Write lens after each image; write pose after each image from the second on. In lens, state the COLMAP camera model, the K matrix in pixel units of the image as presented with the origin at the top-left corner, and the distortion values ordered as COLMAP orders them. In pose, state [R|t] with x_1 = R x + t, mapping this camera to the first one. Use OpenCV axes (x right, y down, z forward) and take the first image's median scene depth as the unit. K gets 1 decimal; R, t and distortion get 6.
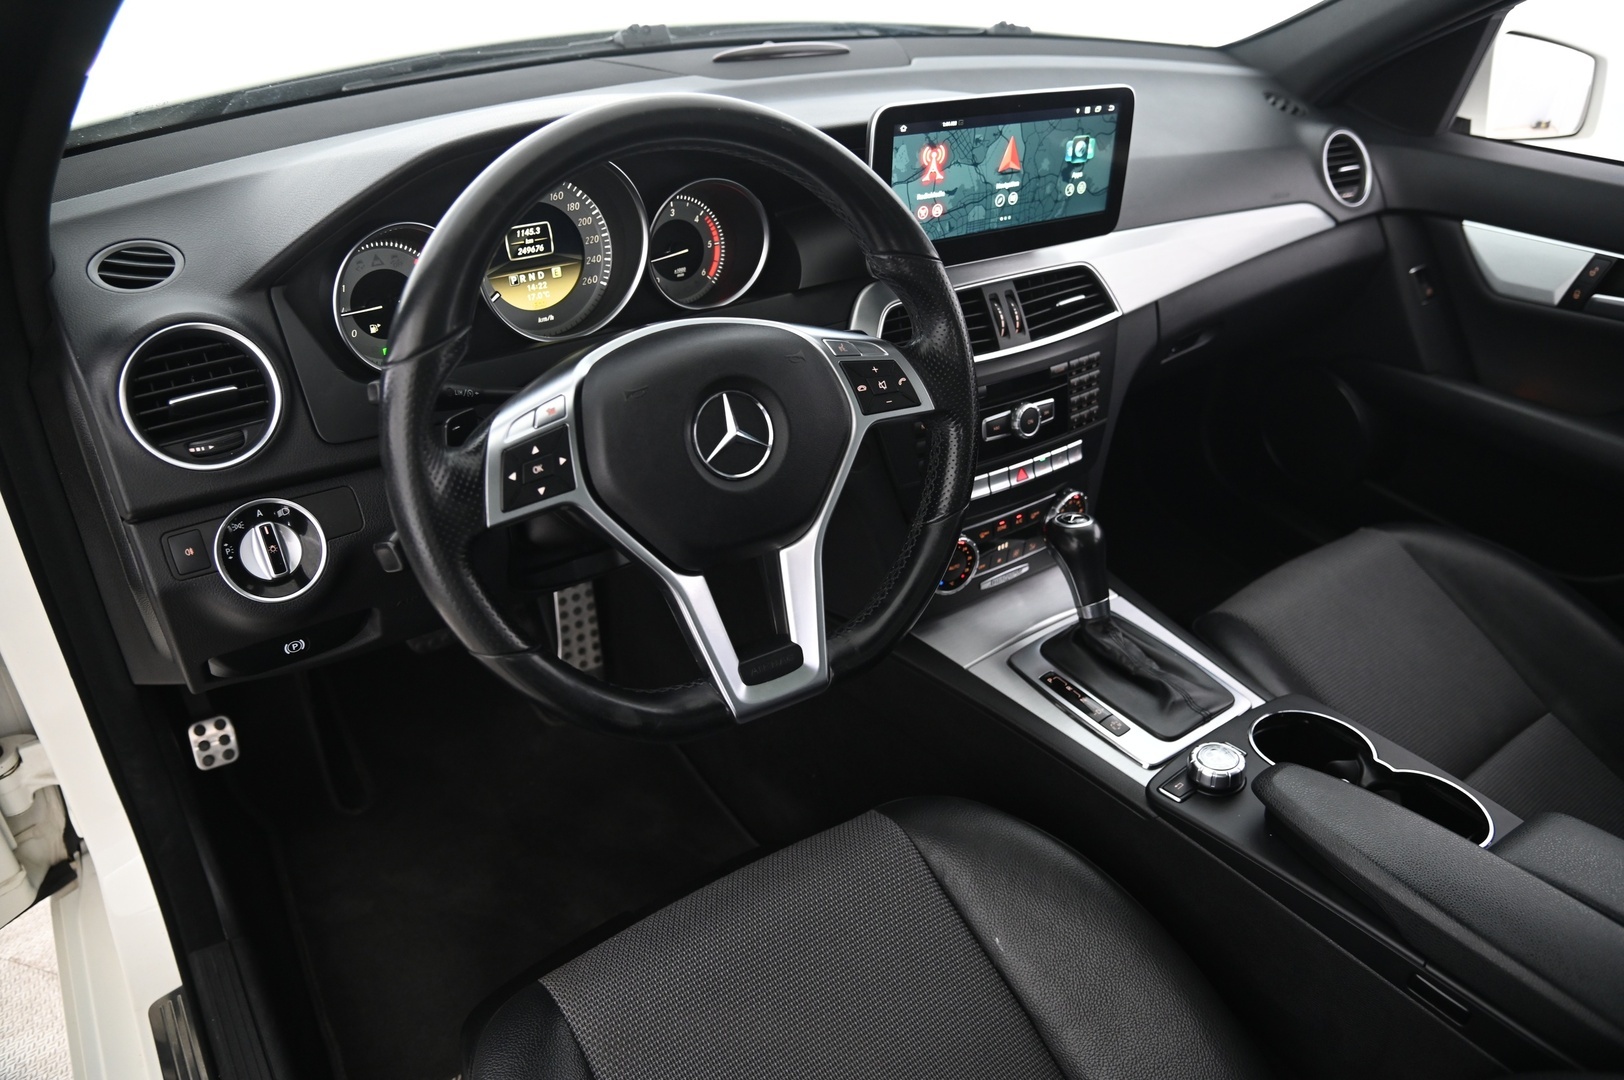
lens RADIAL K [[1116.5, 0, 817.9], [0, 1116.5, 536.9], [0, 0, 1]] dist [-0.115707, 0.061830]
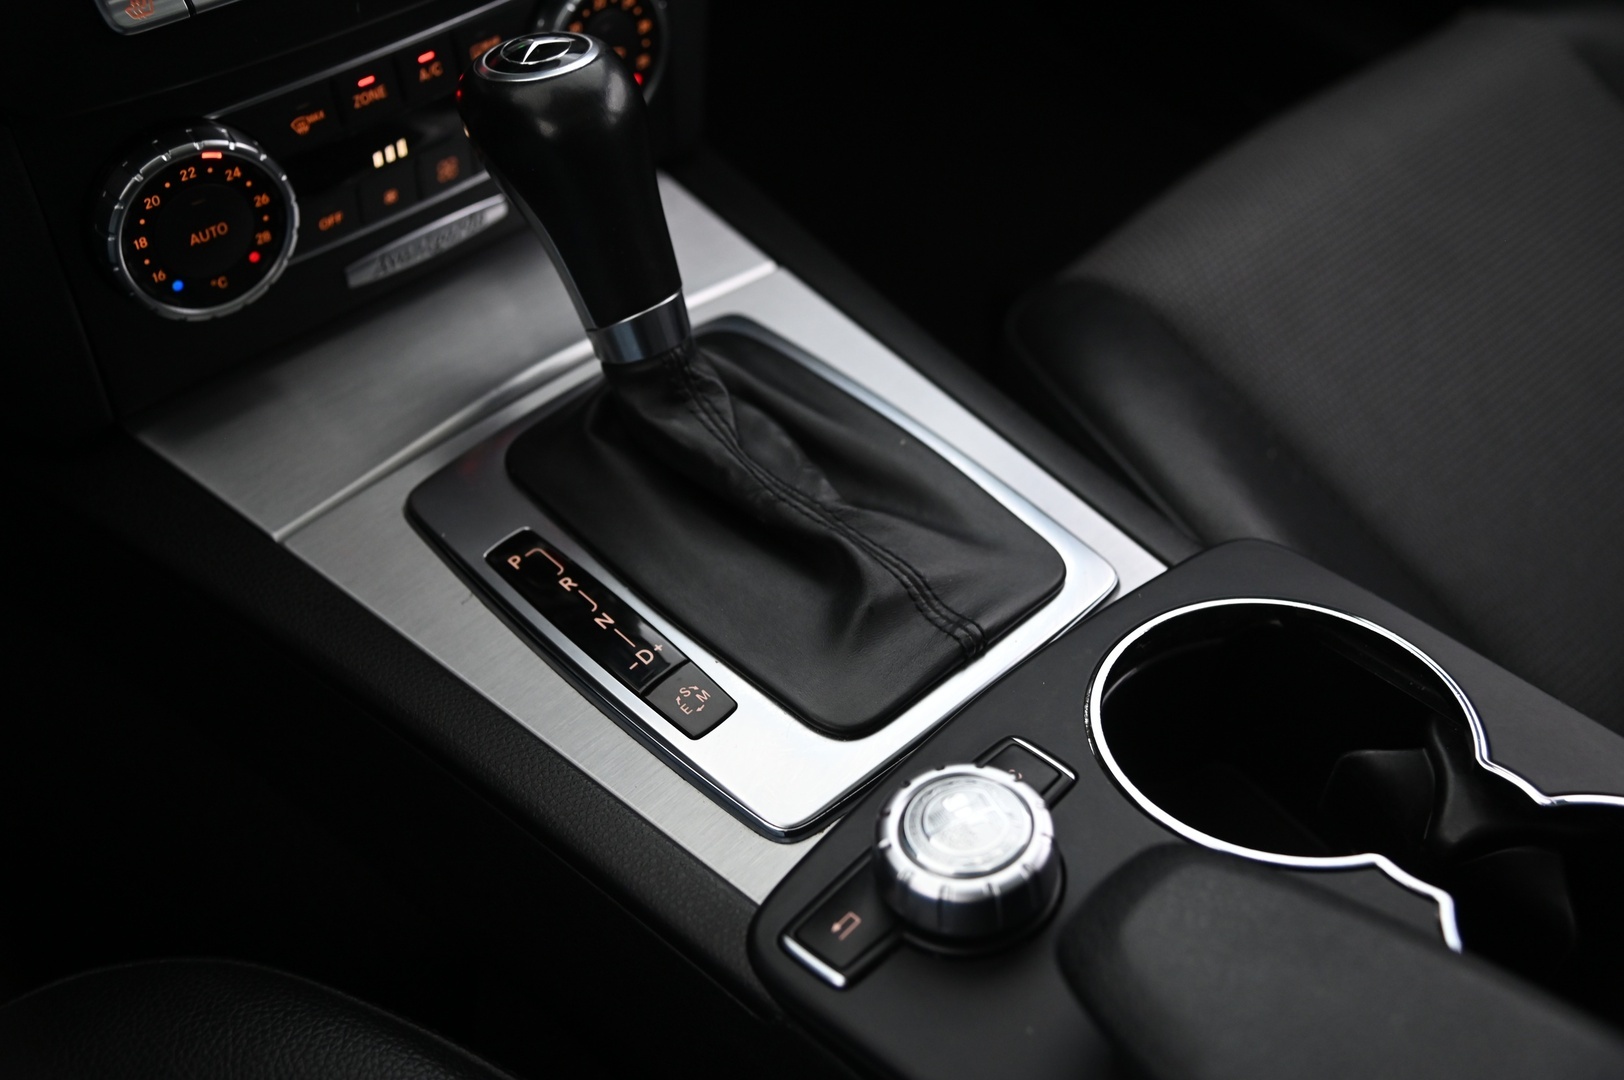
lens RADIAL K [[1863.3, 0, 823.2], [0, 1863.3, 537.2], [0, 0, 1]] dist [0.069569, 0.000000]
pose [[0.988481, -0.104323, 0.109647, 0.251088], [0.077244, 0.970766, 0.227261, 0.002541], [-0.130150, -0.216173, 0.967642, 0.470689]]
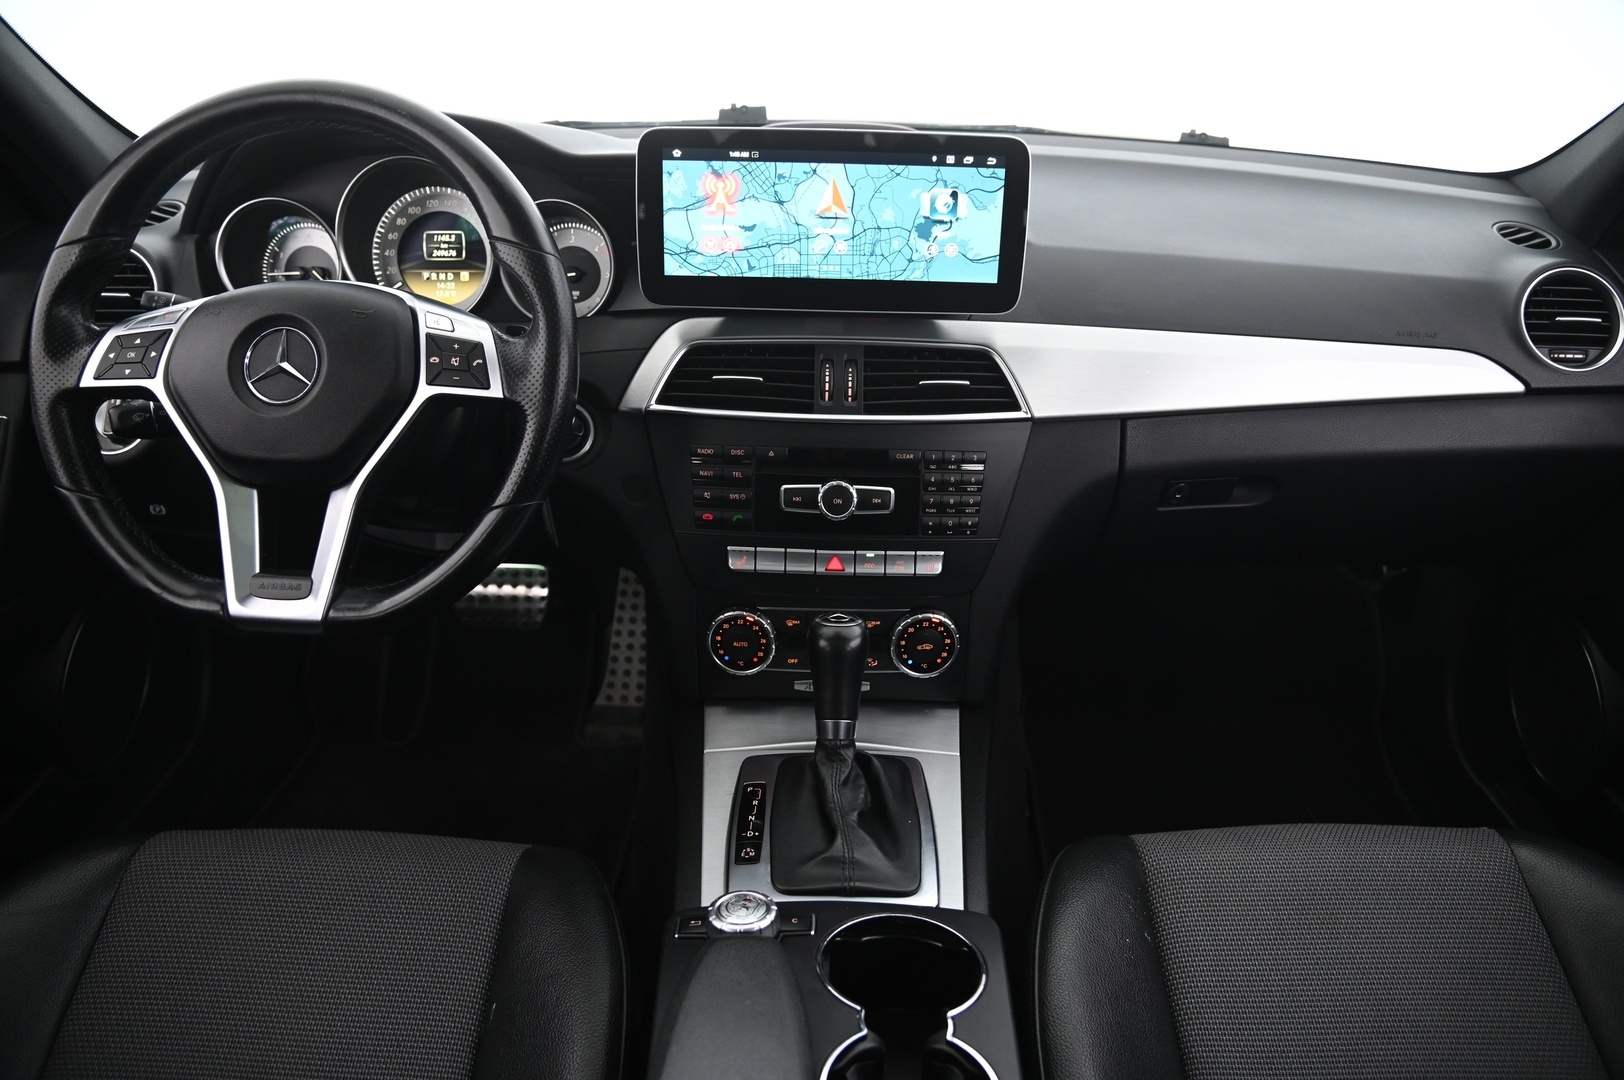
lens RADIAL K [[1116.5, 0, 802.1], [0, 1116.5, 542.6], [0, 0, 1]] dist [-0.115707, 0.061830]
pose [[0.803796, 0.215841, -0.554369, 0.706125], [-0.303421, 0.950286, -0.069950, -0.003481], [0.511711, 0.224433, 0.829326, 0.281753]]
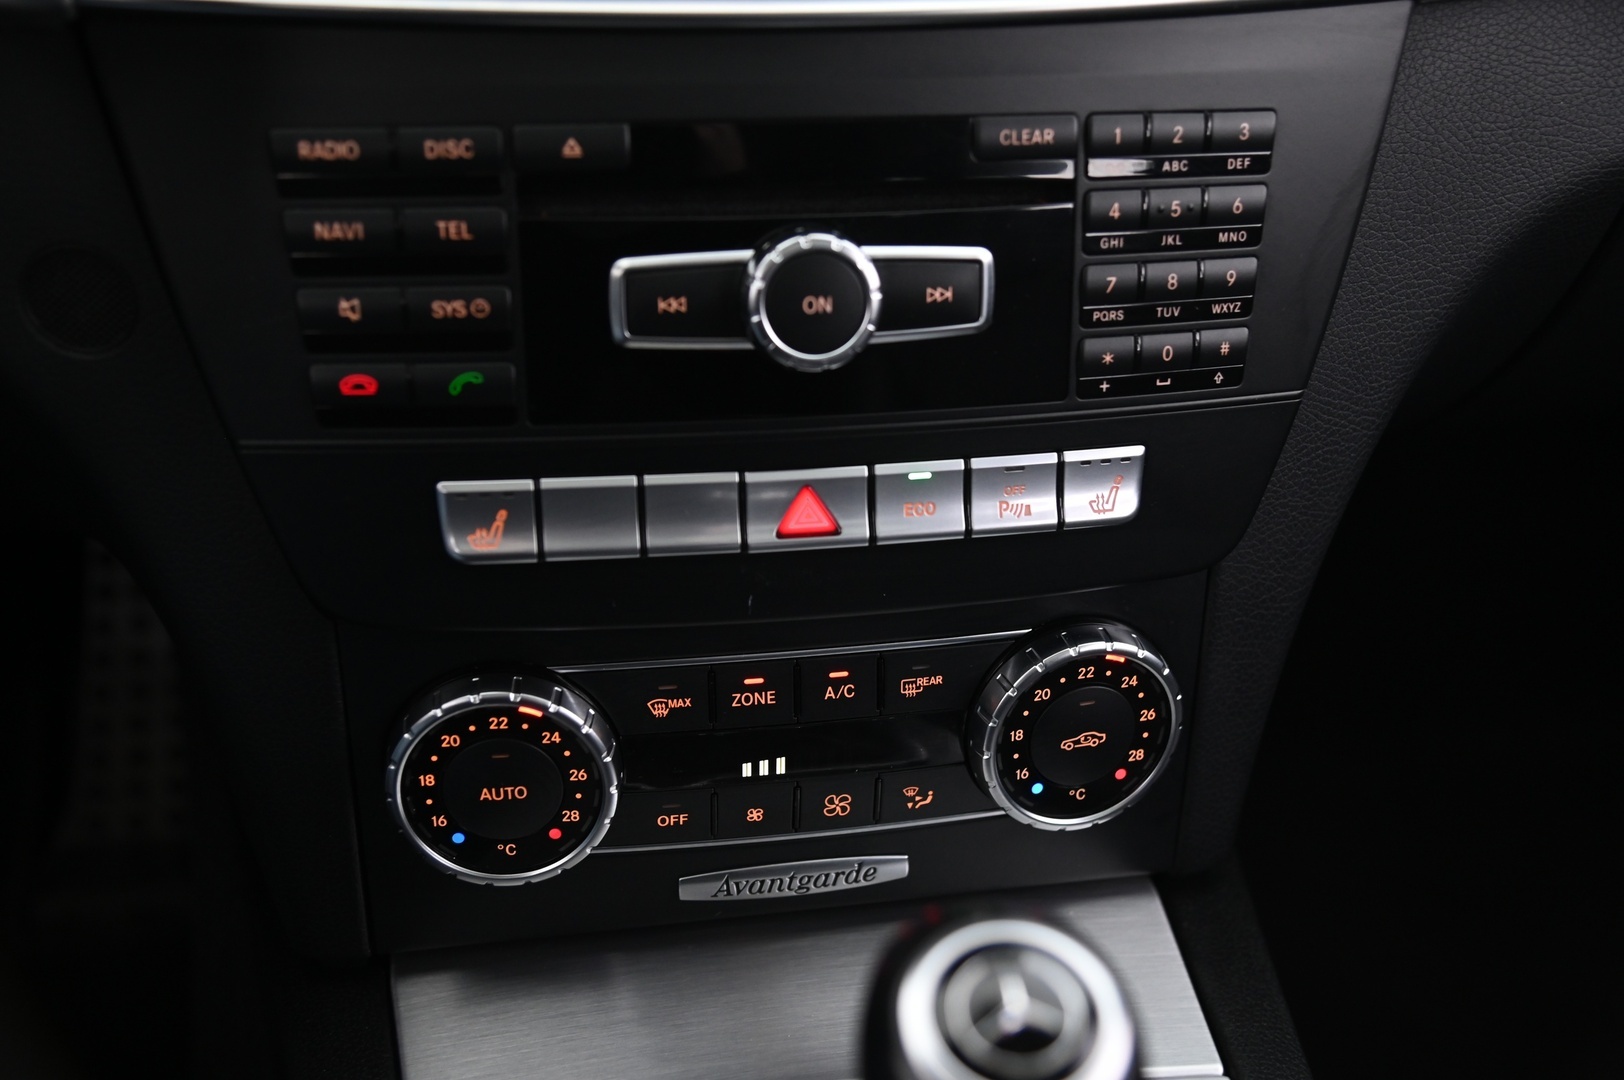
lens RADIAL K [[1863.3, 0, 818.6], [0, 1863.3, 548.6], [0, 0, 1]] dist [0.069569, 0.000000]
pose [[0.909368, 0.203687, -0.362715, 0.380643], [-0.222820, 0.974795, -0.011226, -0.048066], [0.351286, 0.091029, 0.931833, 0.647518]]
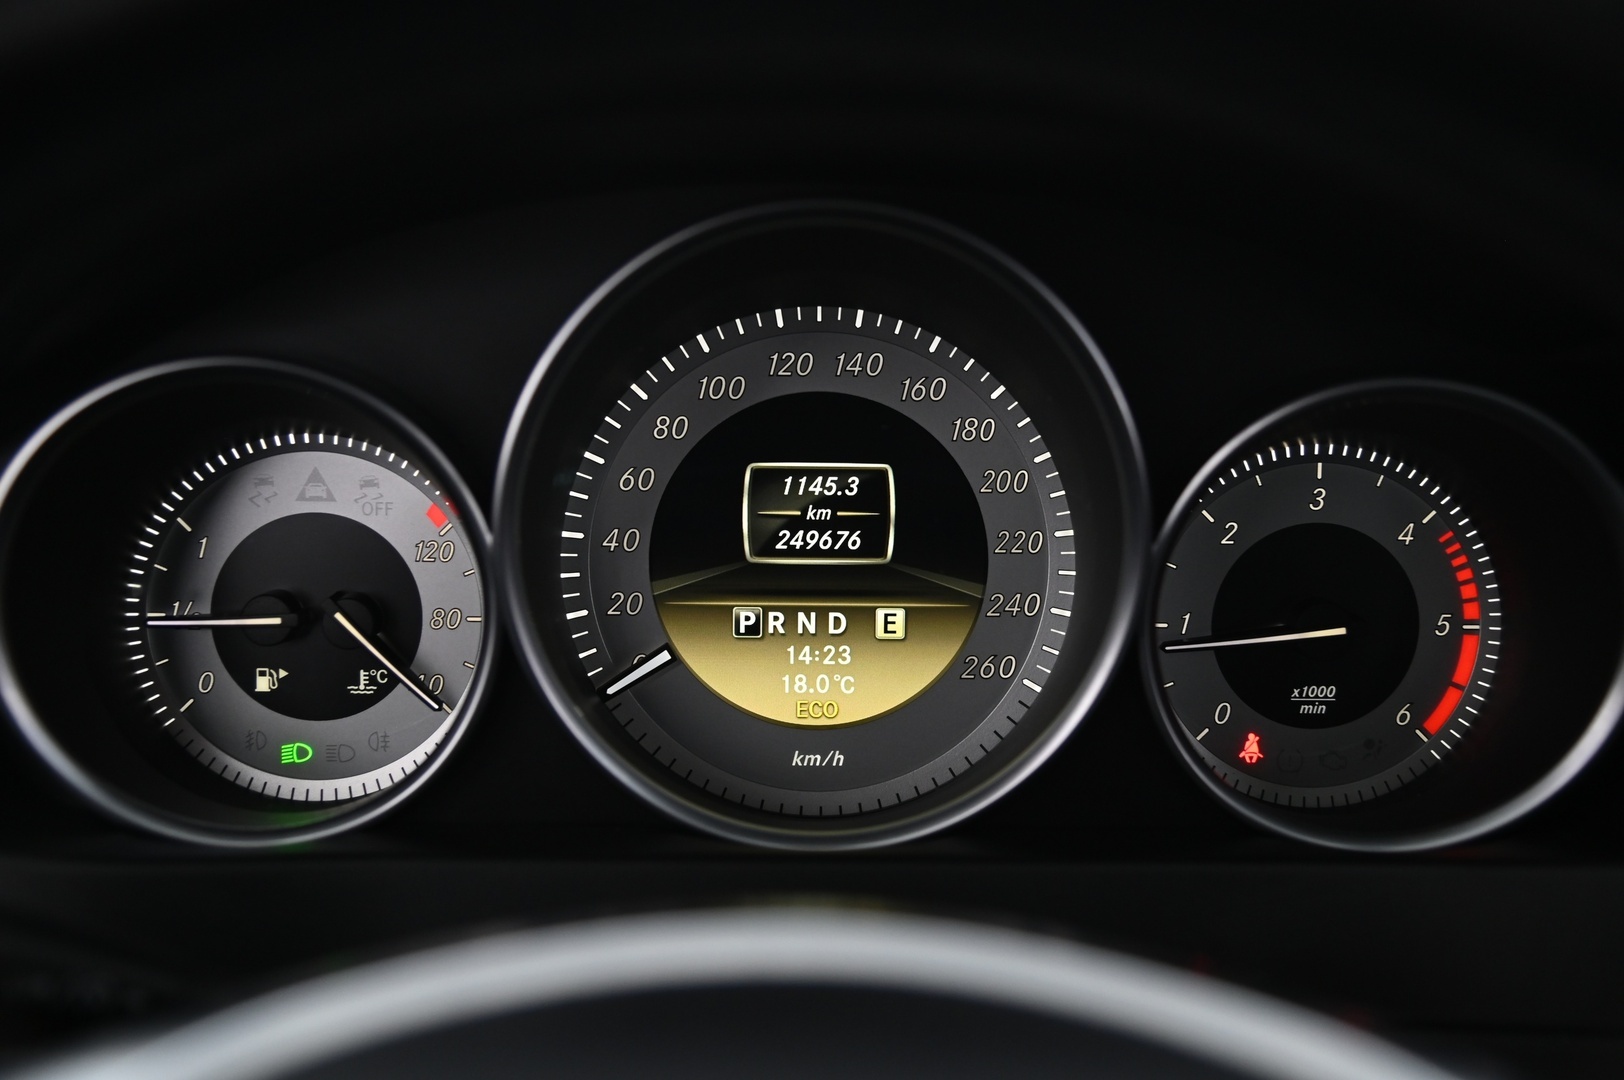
lens RADIAL K [[1863.3, 0, 815.1], [0, 1863.3, 550.7], [0, 0, 1]] dist [0.069569, 0.000000]
pose [[0.824306, 0.138001, -0.549068, 0.034349], [-0.287549, 0.937482, -0.196069, -0.142123], [0.487684, 0.319504, 0.812454, 0.525016]]
